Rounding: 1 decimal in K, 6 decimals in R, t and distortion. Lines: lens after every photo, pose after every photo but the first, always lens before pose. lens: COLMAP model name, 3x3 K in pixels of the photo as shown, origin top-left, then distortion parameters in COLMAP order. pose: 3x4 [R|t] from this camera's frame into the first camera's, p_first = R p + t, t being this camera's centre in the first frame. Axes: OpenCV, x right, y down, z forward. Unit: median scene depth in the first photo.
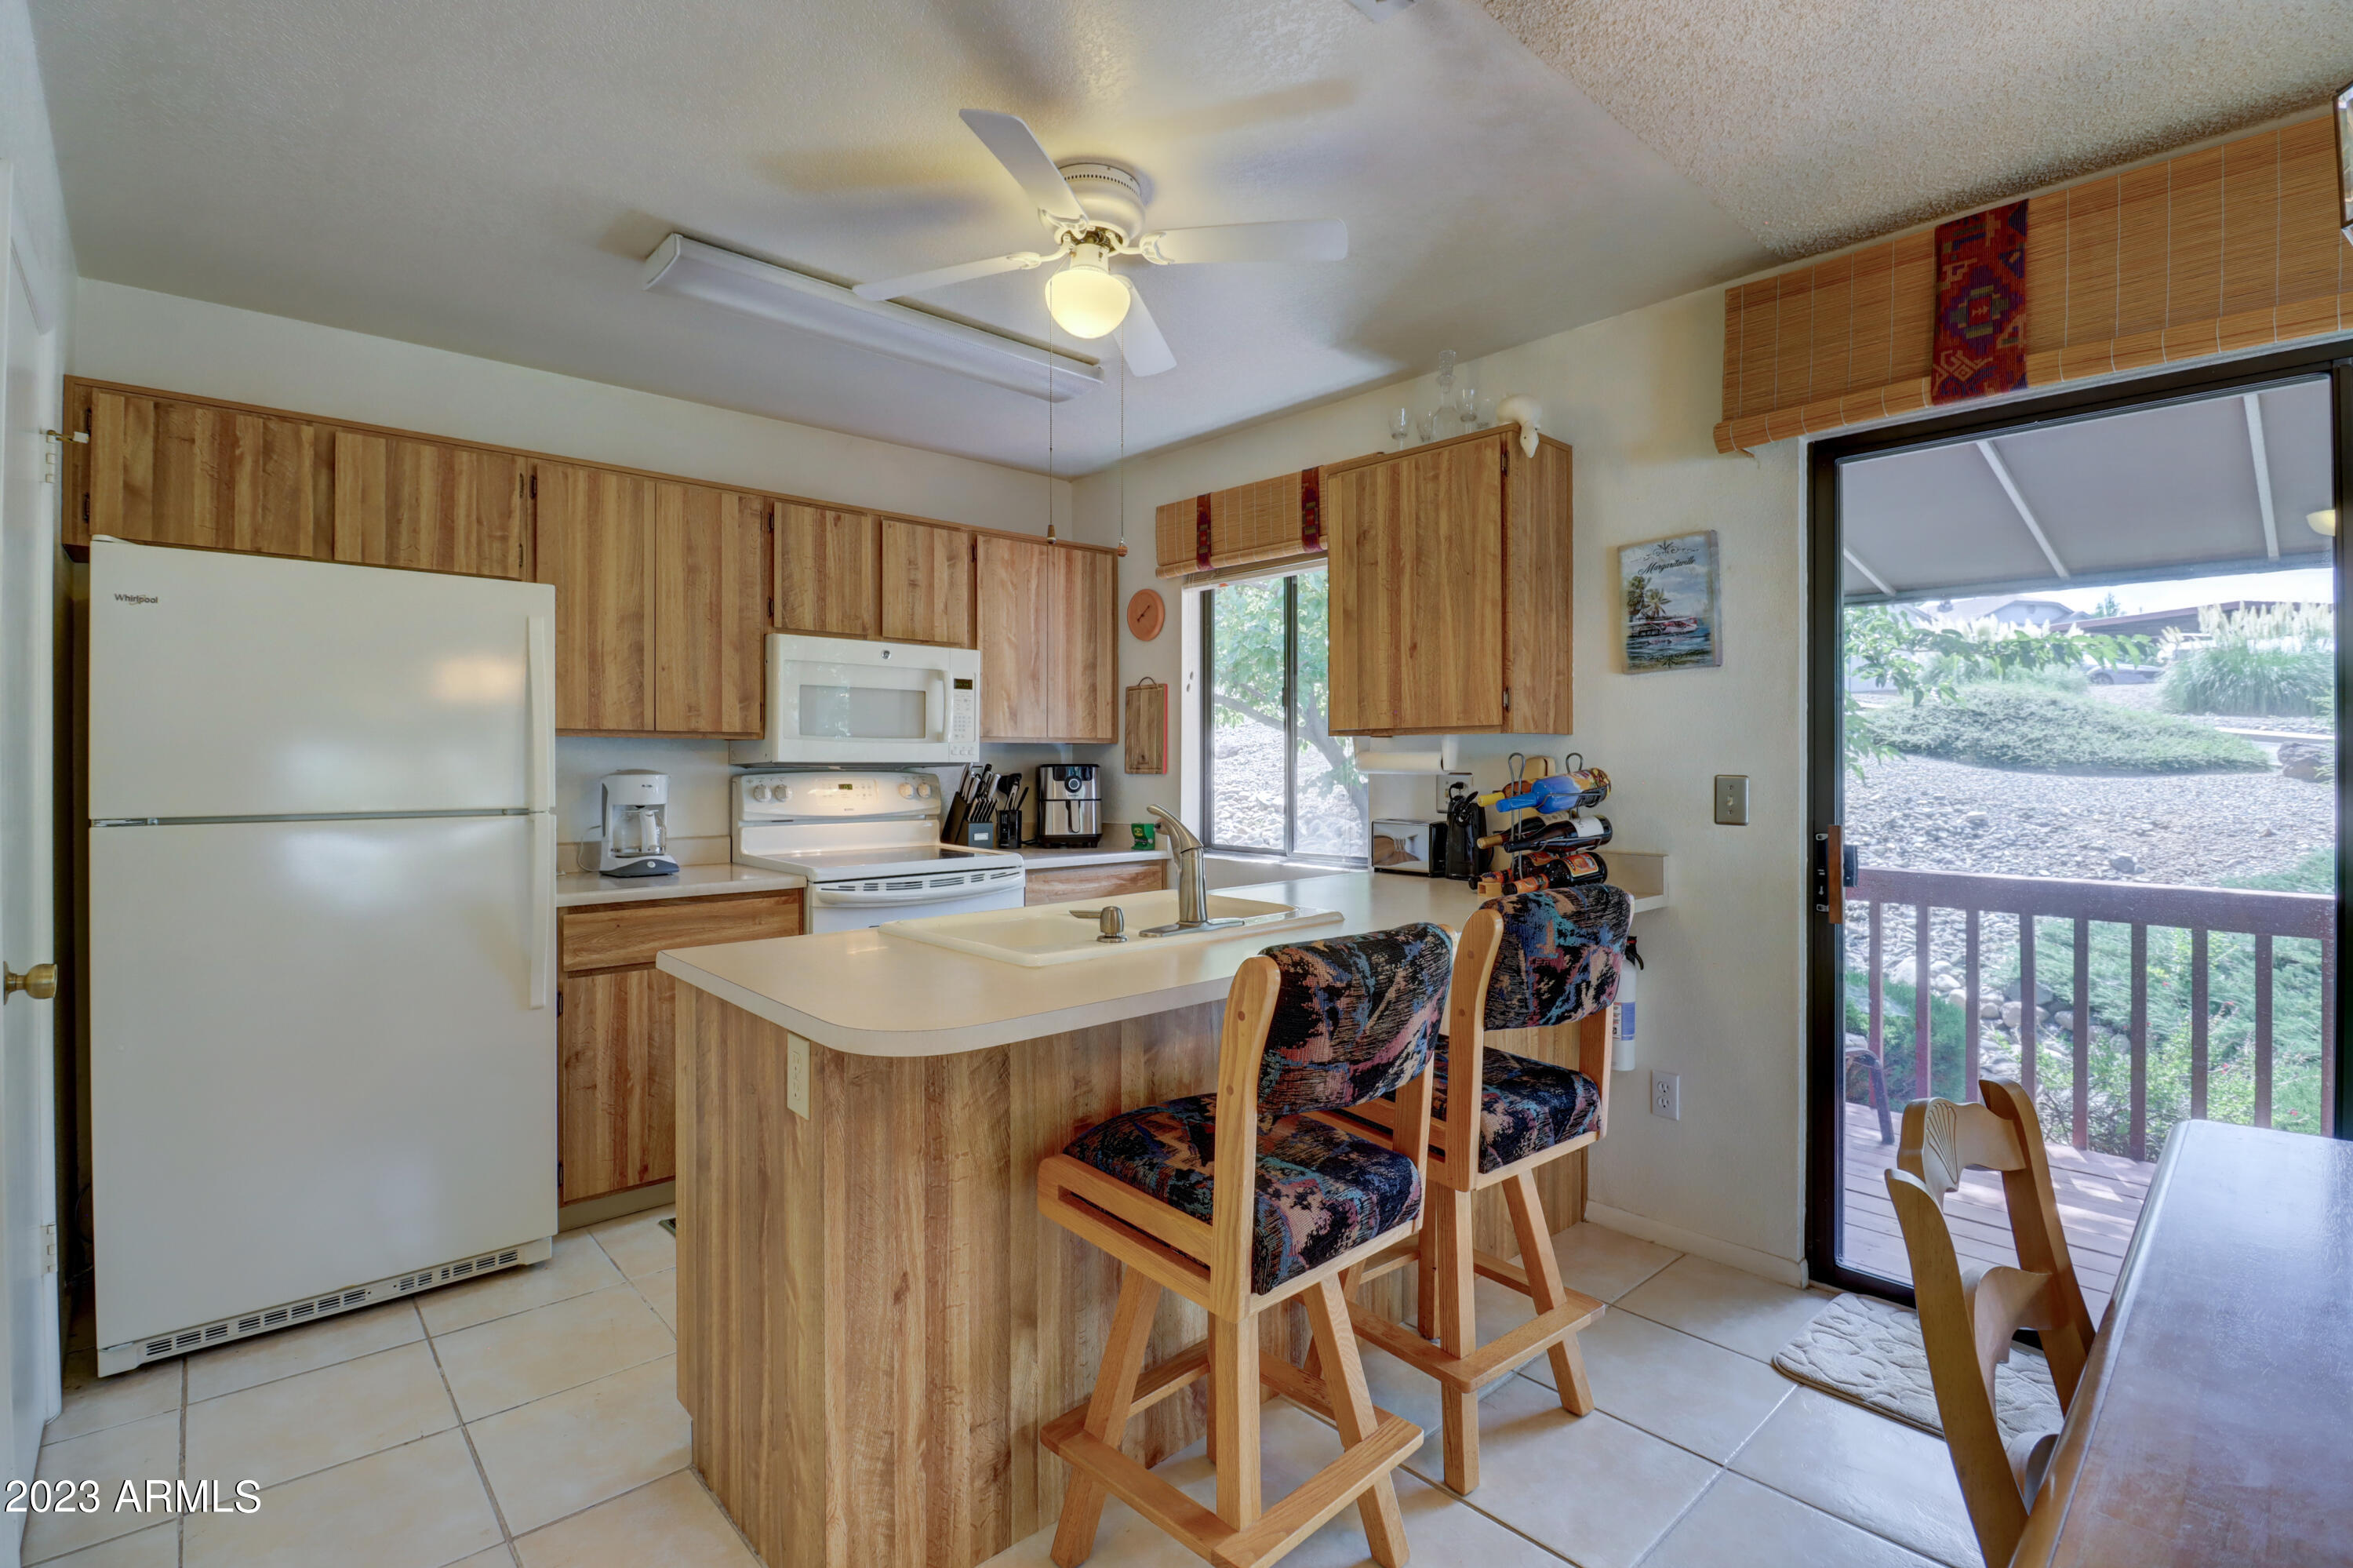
lens RADIAL K [[1086.8, 0, 1173.7], [0, 1086.8, 761.6], [0, 0, 1]] dist [-0.000213, -0.013743]
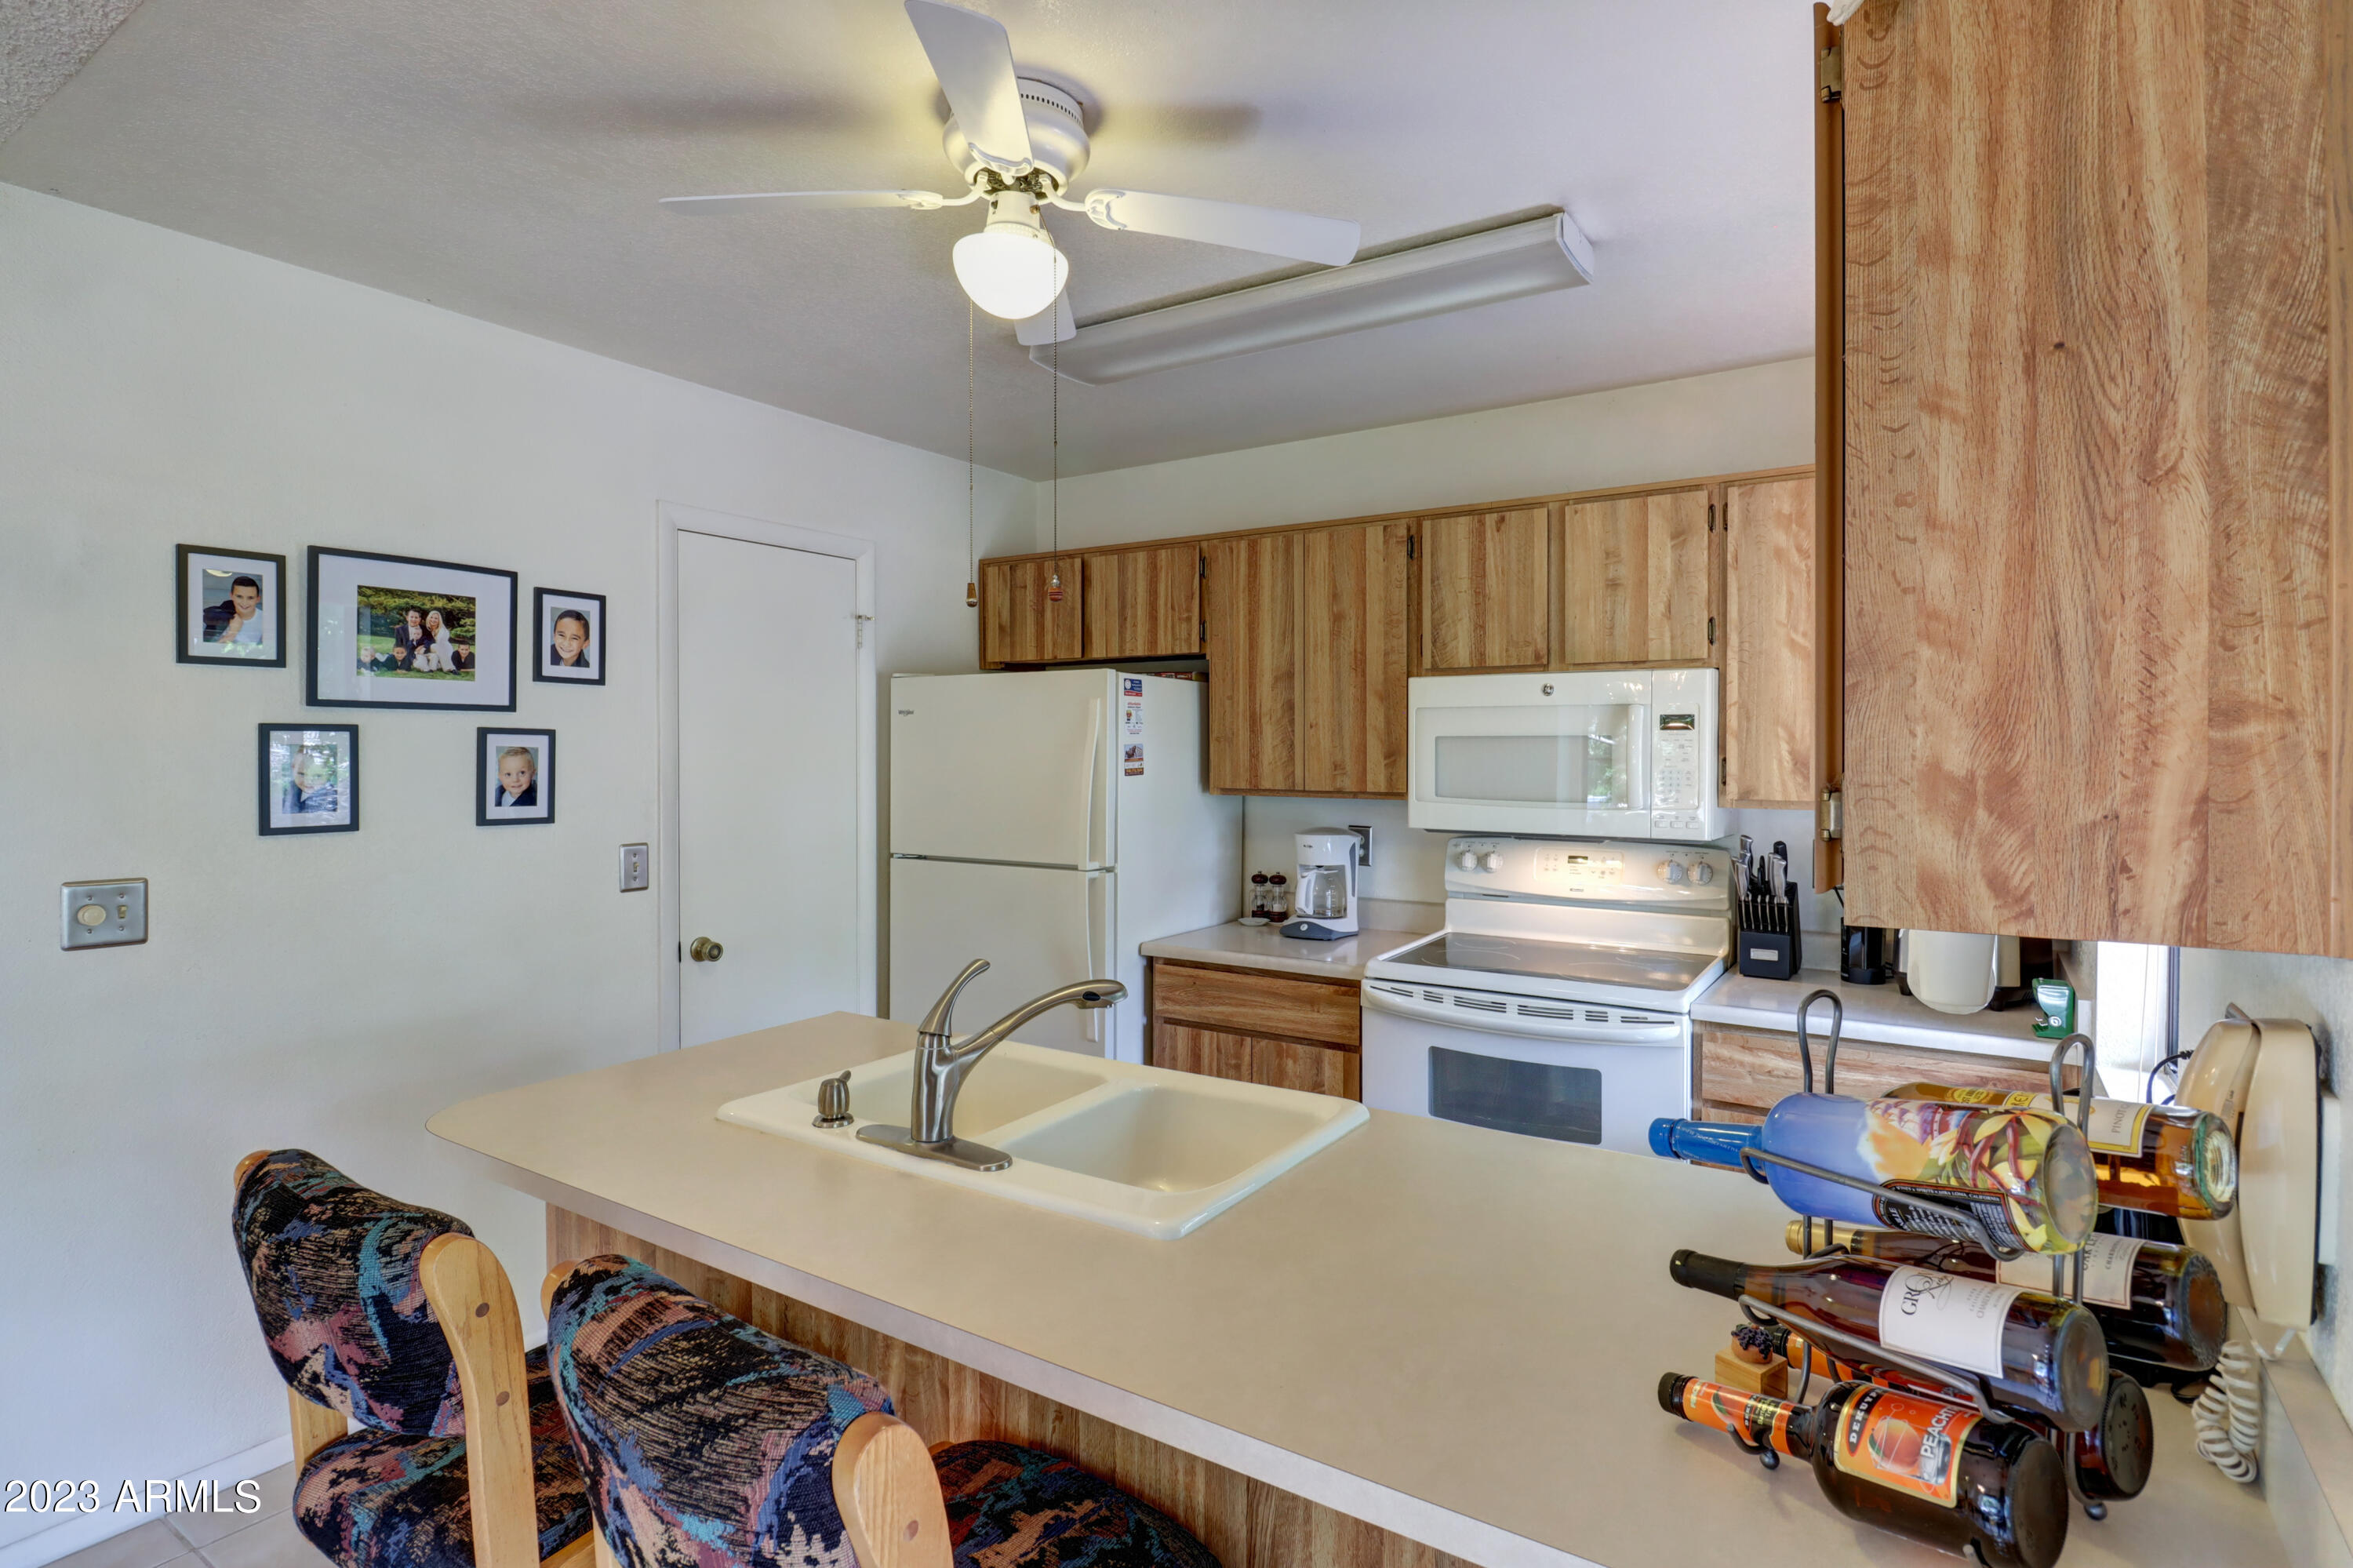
lens RADIAL K [[1166.9, 0, 1176.7], [0, 1166.9, 763.9], [0, 0, 1]] dist [0.004567, -0.016650]
pose [[0.258294, 0.012756, -0.965982, 0.523426], [-0.000854, 0.999915, 0.012976, -0.068677], [0.966066, -0.002526, 0.258283, 0.648891]]
